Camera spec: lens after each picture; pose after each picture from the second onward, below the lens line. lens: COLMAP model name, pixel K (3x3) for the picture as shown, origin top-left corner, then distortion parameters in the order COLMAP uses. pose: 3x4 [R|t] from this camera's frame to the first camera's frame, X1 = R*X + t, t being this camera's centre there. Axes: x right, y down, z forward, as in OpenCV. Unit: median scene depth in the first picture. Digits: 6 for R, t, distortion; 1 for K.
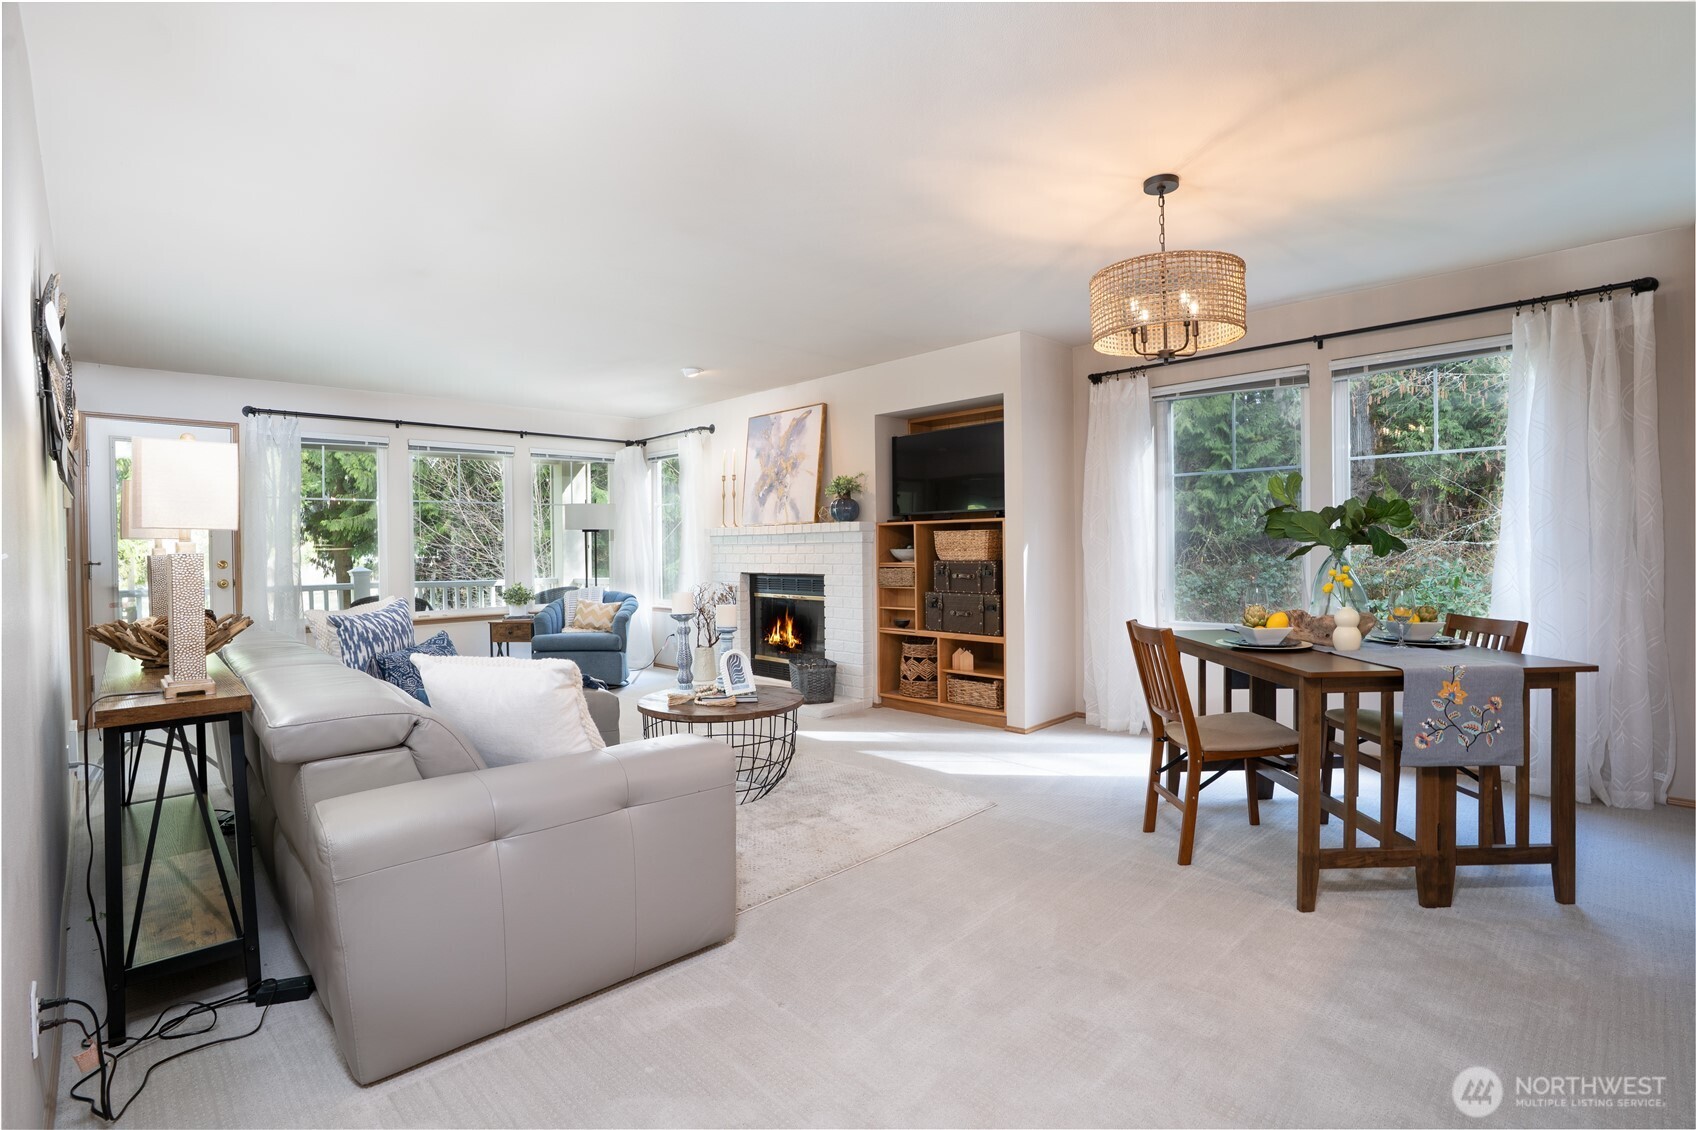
lens RADIAL K [[807.9, 0, 846.3], [0, 807.9, 548.5], [0, 0, 1]] dist [-0.057914, 0.030748]
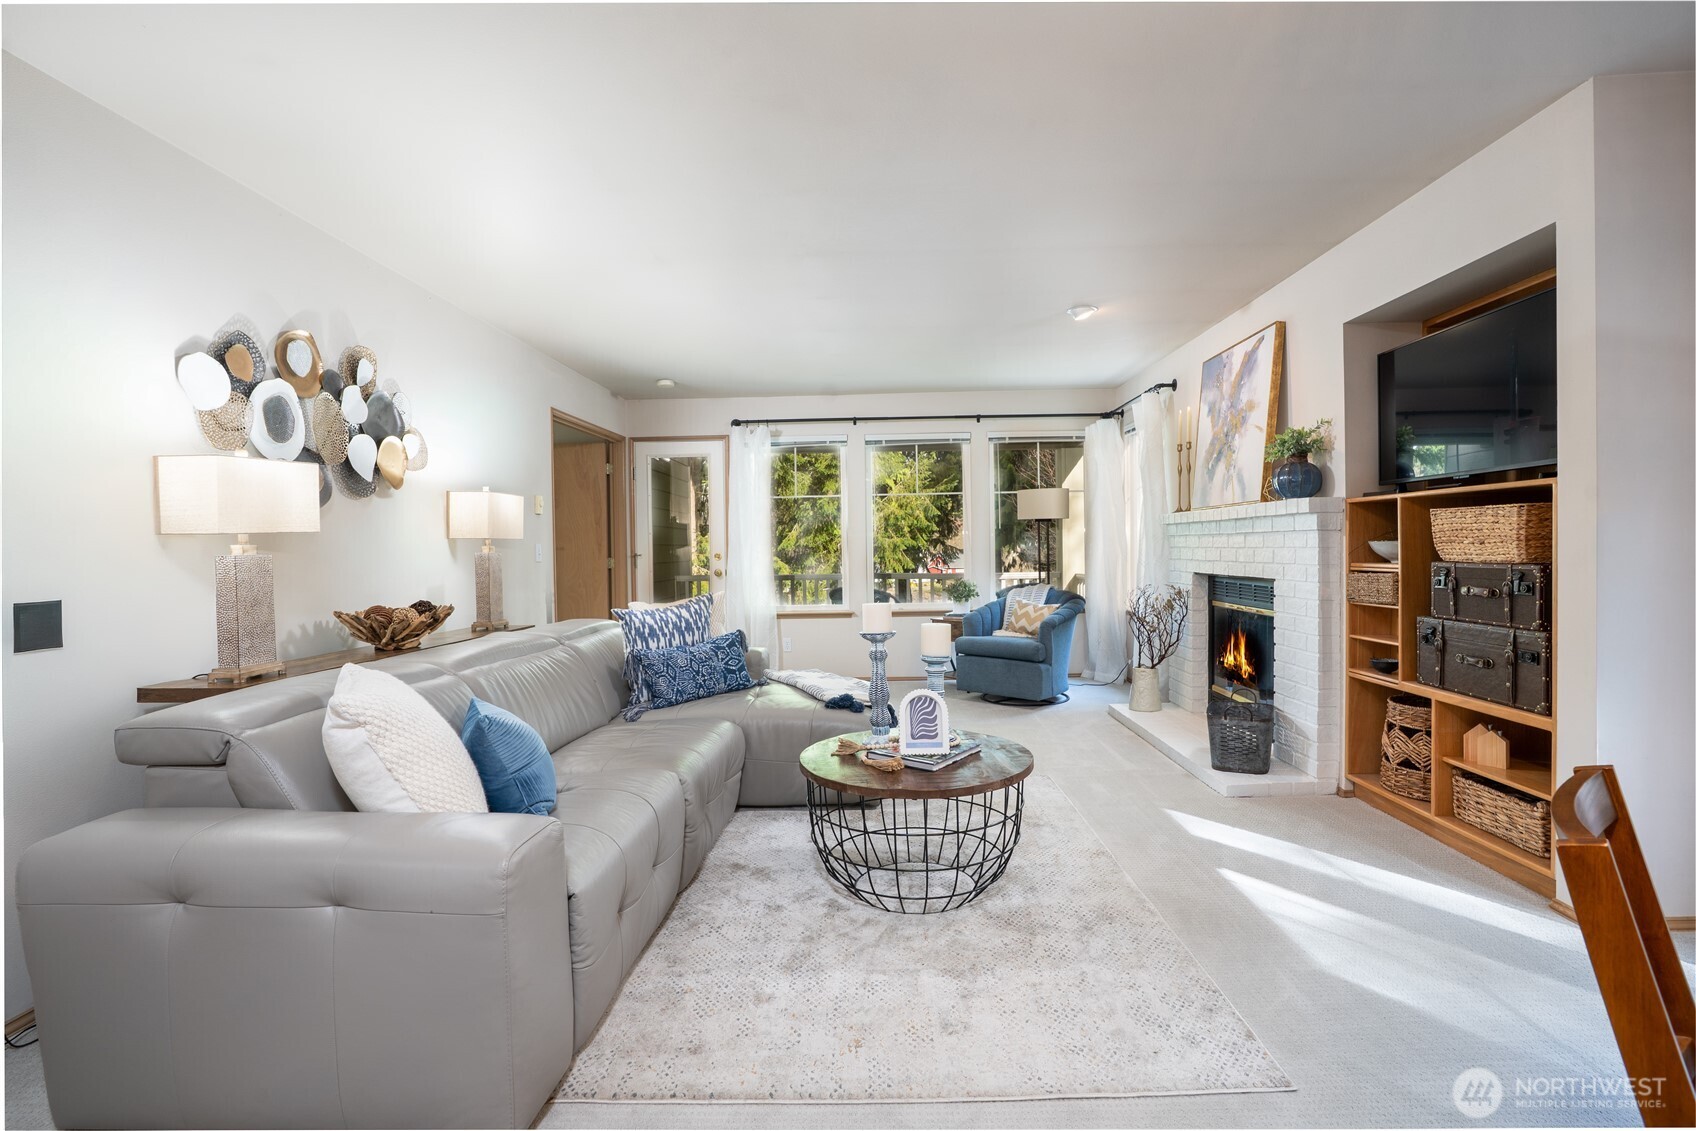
lens RADIAL K [[807.9, 0, 846.3], [0, 807.9, 549.0], [0, 0, 1]] dist [-0.057914, 0.030748]
pose [[0.699451, 0.002648, -0.714675, 0.207906], [0.007288, 0.999915, 0.010837, -0.002590], [0.714643, -0.012789, 0.699372, 0.308605]]
